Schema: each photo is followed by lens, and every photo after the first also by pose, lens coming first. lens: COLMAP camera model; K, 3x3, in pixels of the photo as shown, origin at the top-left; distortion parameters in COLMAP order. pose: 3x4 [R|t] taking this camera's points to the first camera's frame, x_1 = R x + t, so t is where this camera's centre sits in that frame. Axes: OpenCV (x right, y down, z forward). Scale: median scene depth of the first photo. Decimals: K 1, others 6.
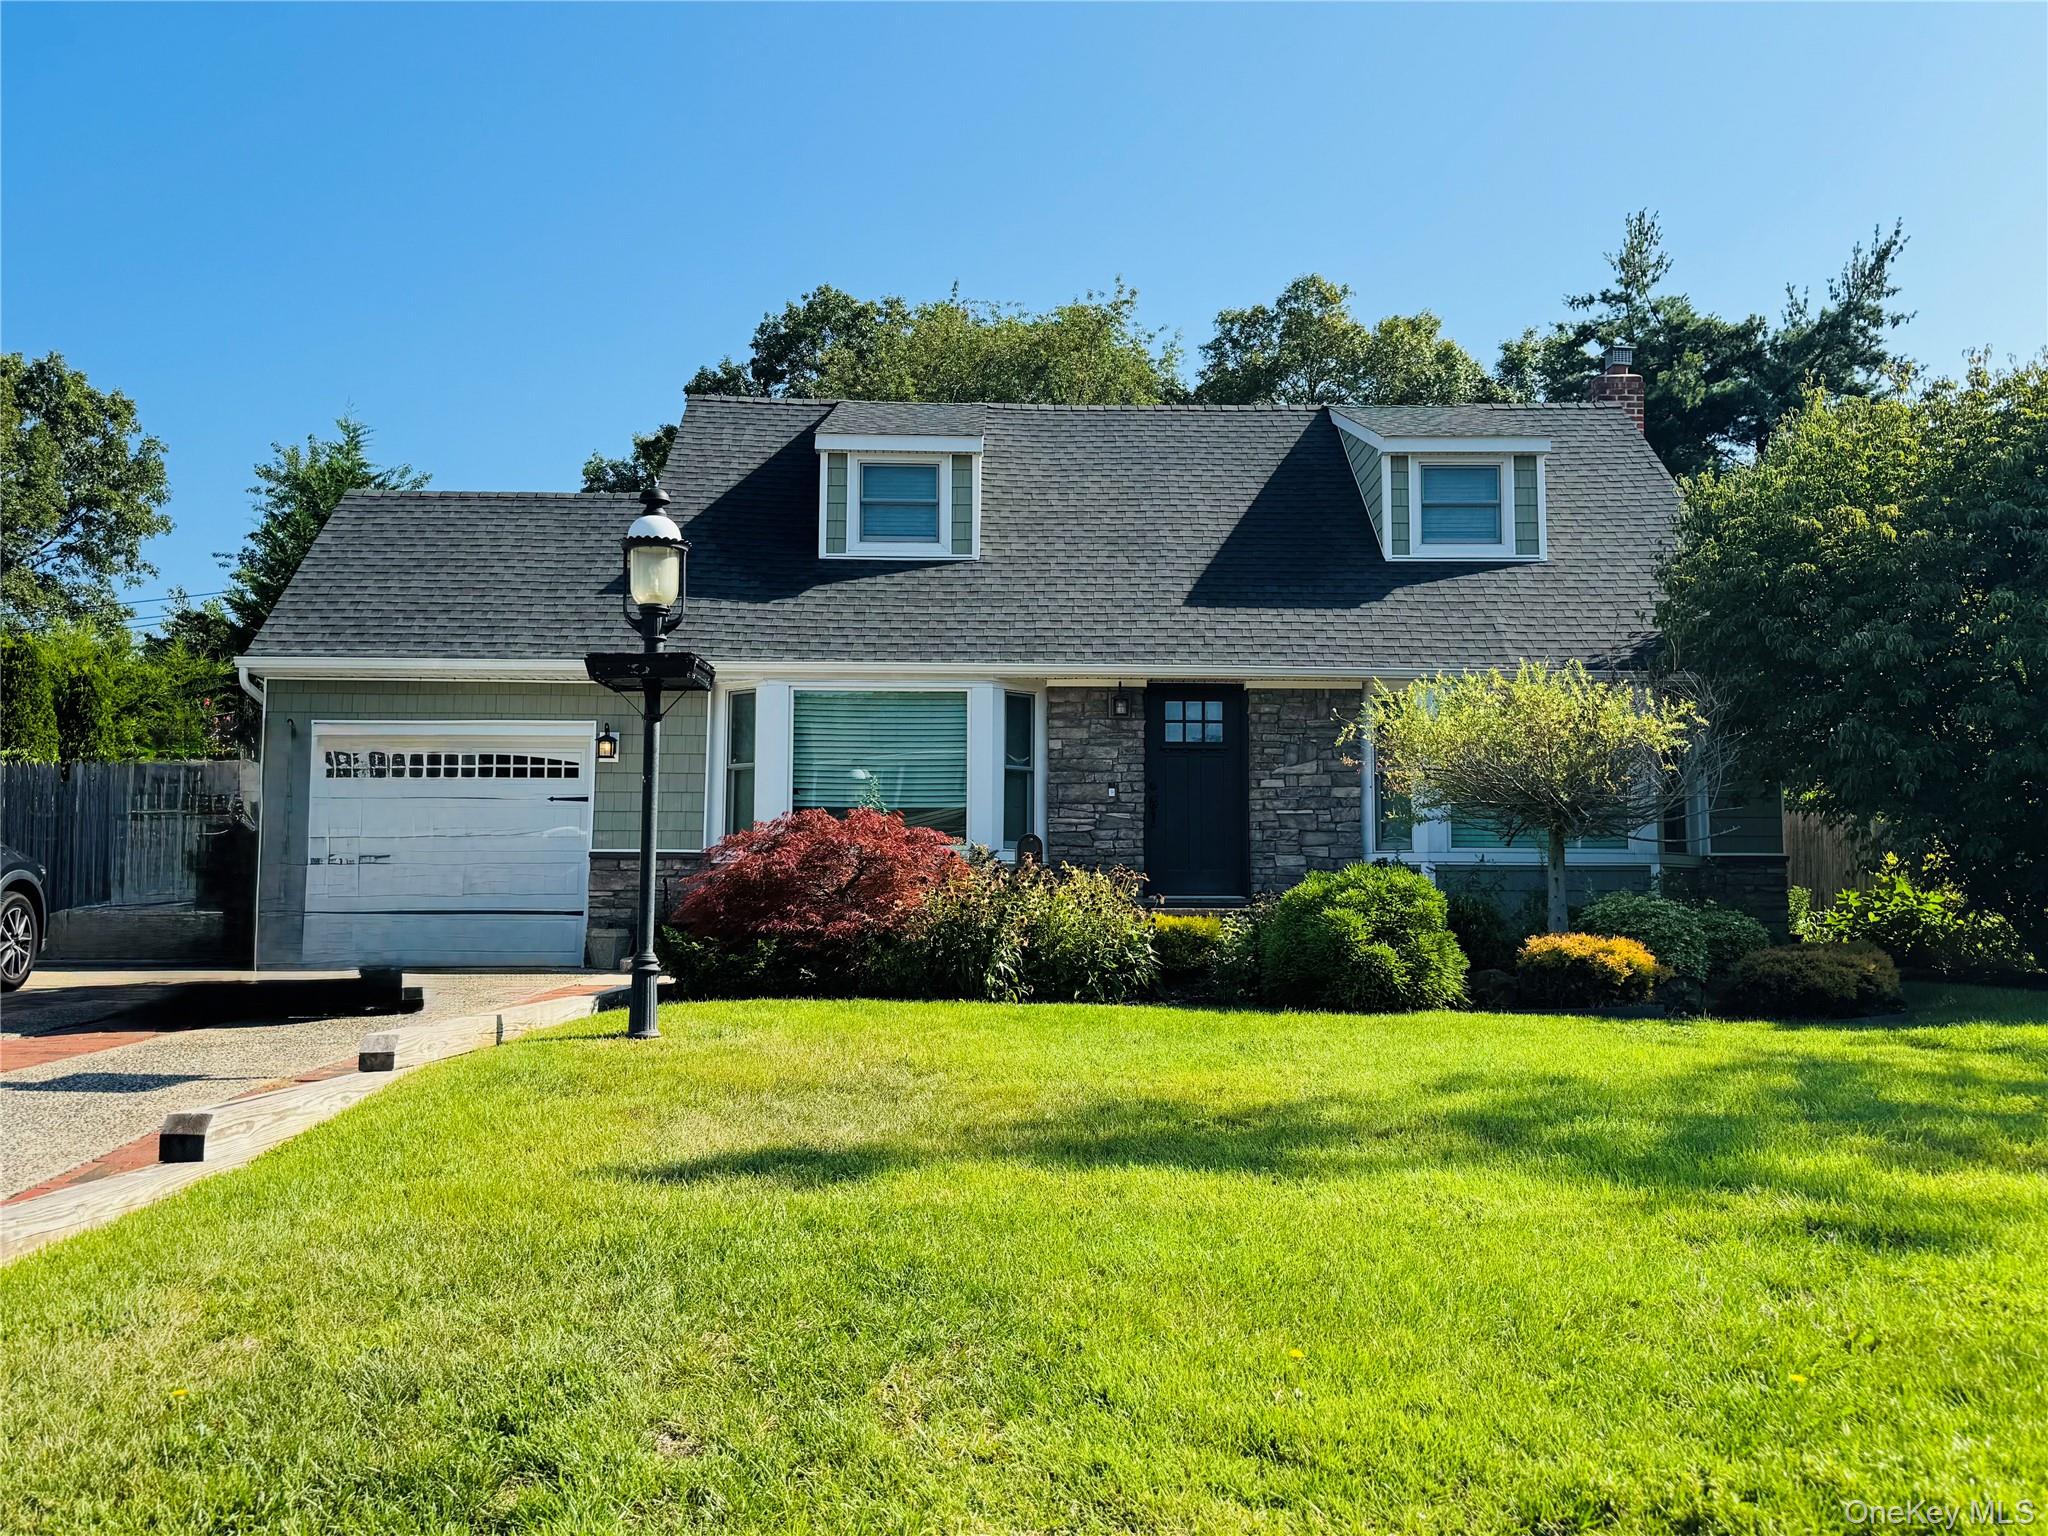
lens RADIAL K [[1822.1, 0, 1037.0], [0, 1822.1, 781.1], [0, 0, 1]] dist [0.121594, -0.051204]
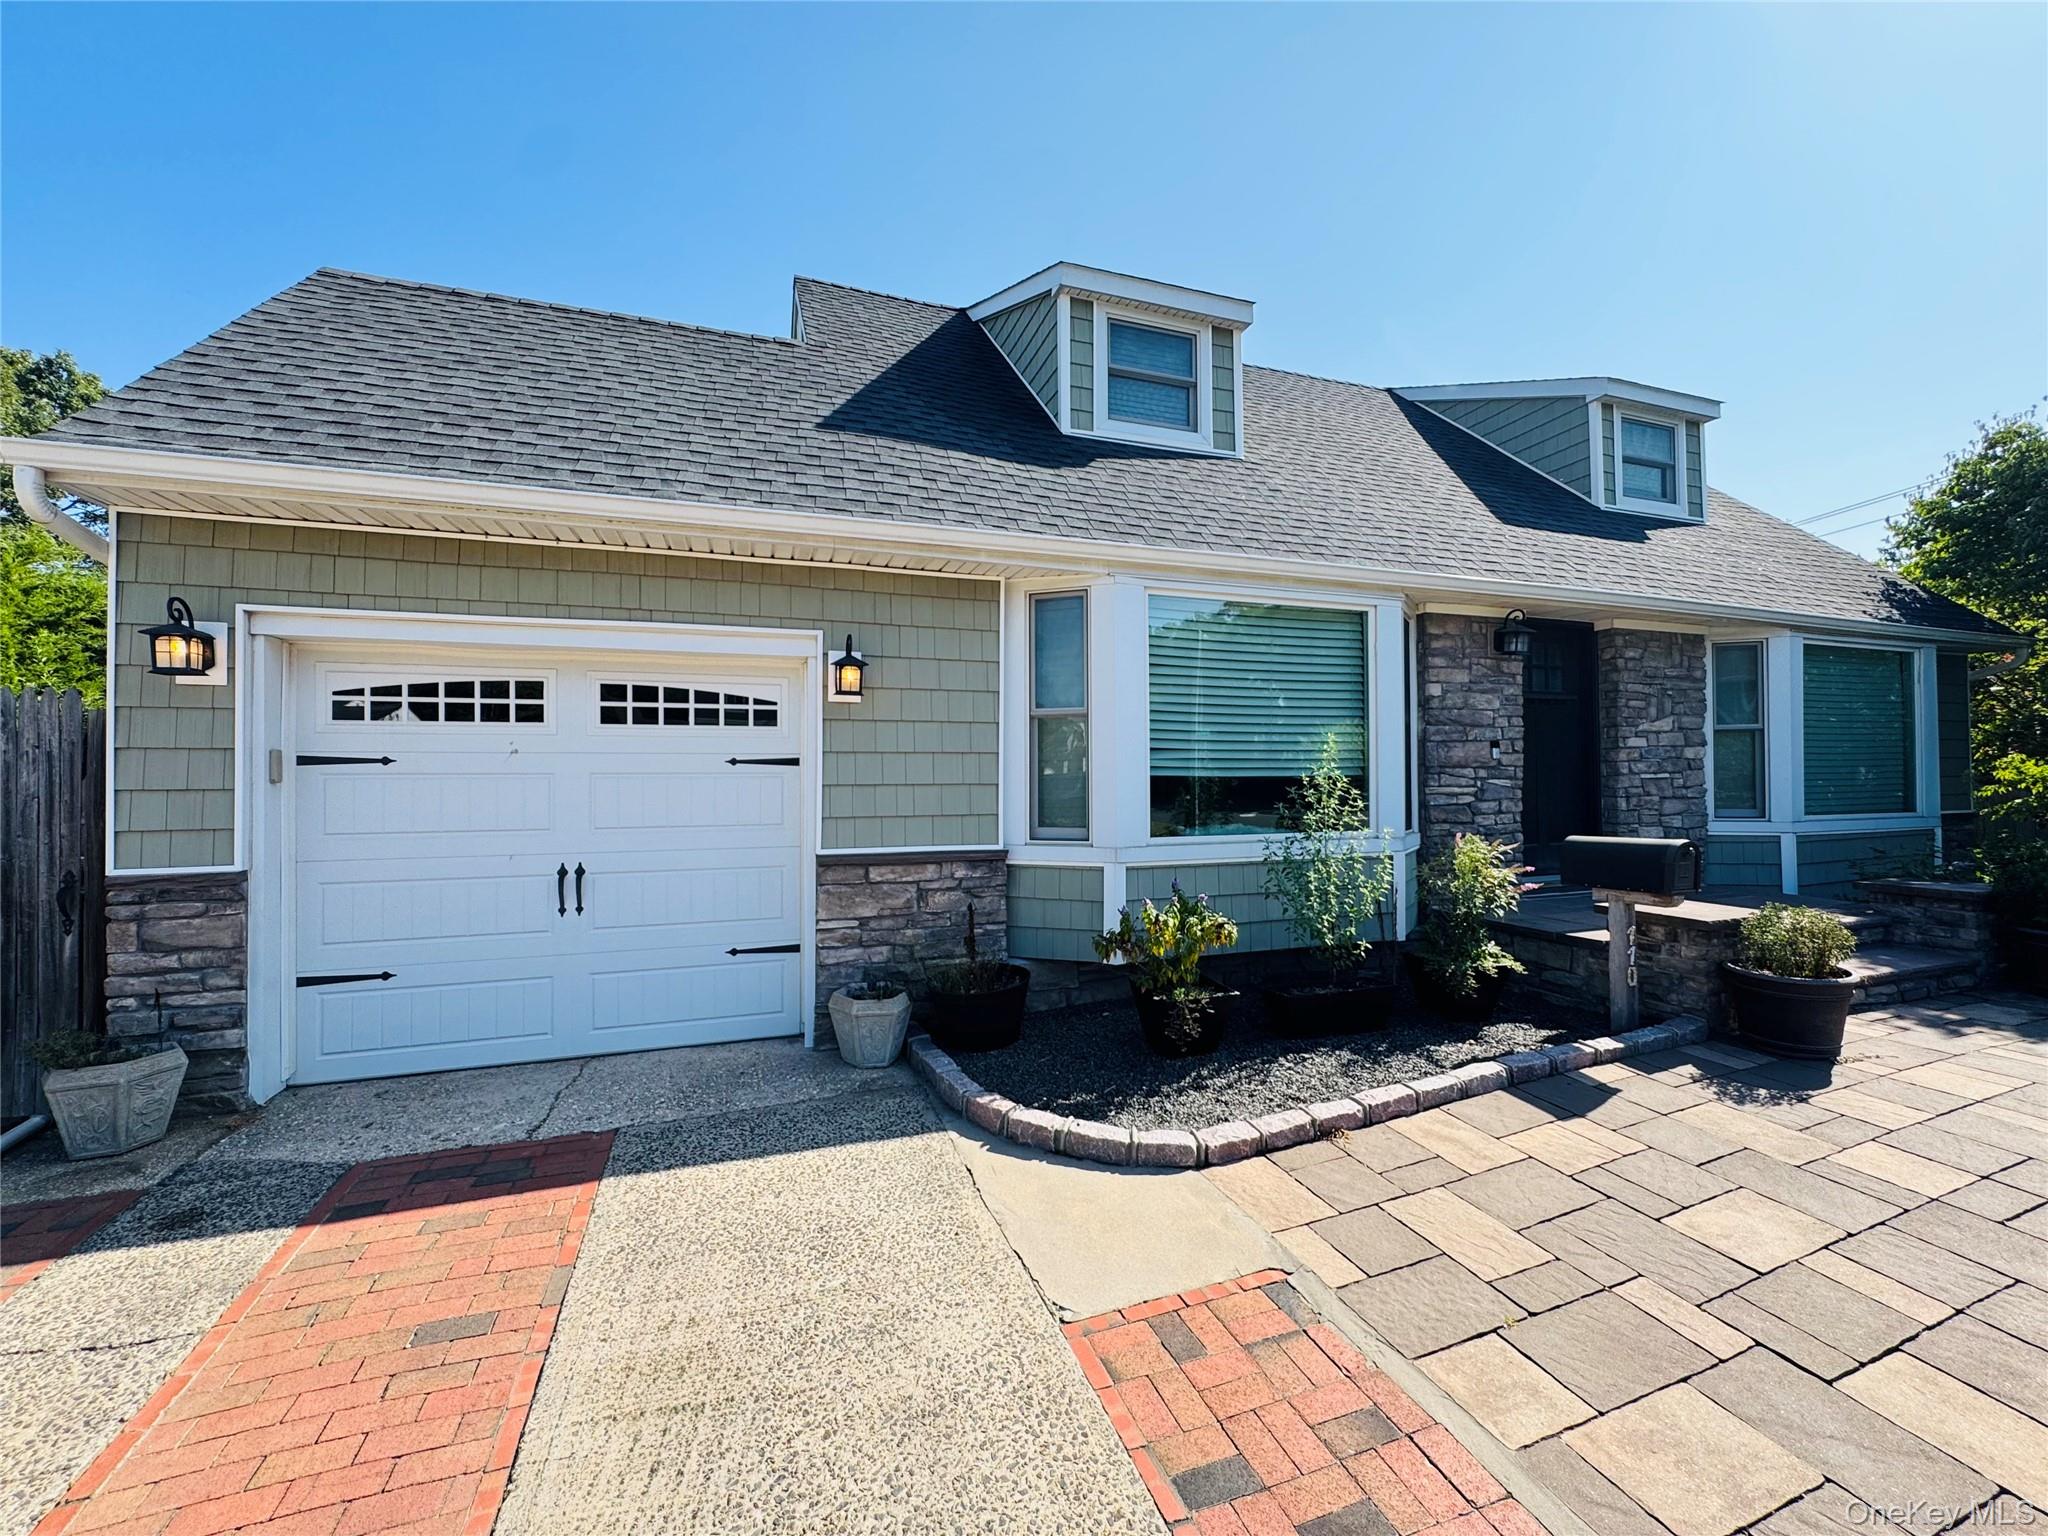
lens RADIAL K [[830.8, 0, 1013.3], [0, 830.8, 767.6], [0, 0, 1]] dist [-0.000096, 0.000707]
pose [[0.951062, -0.004792, 0.308962, -0.260835], [-0.017078, 0.997536, 0.068042, -0.008209], [-0.308527, -0.069989, 0.948637, 0.715674]]
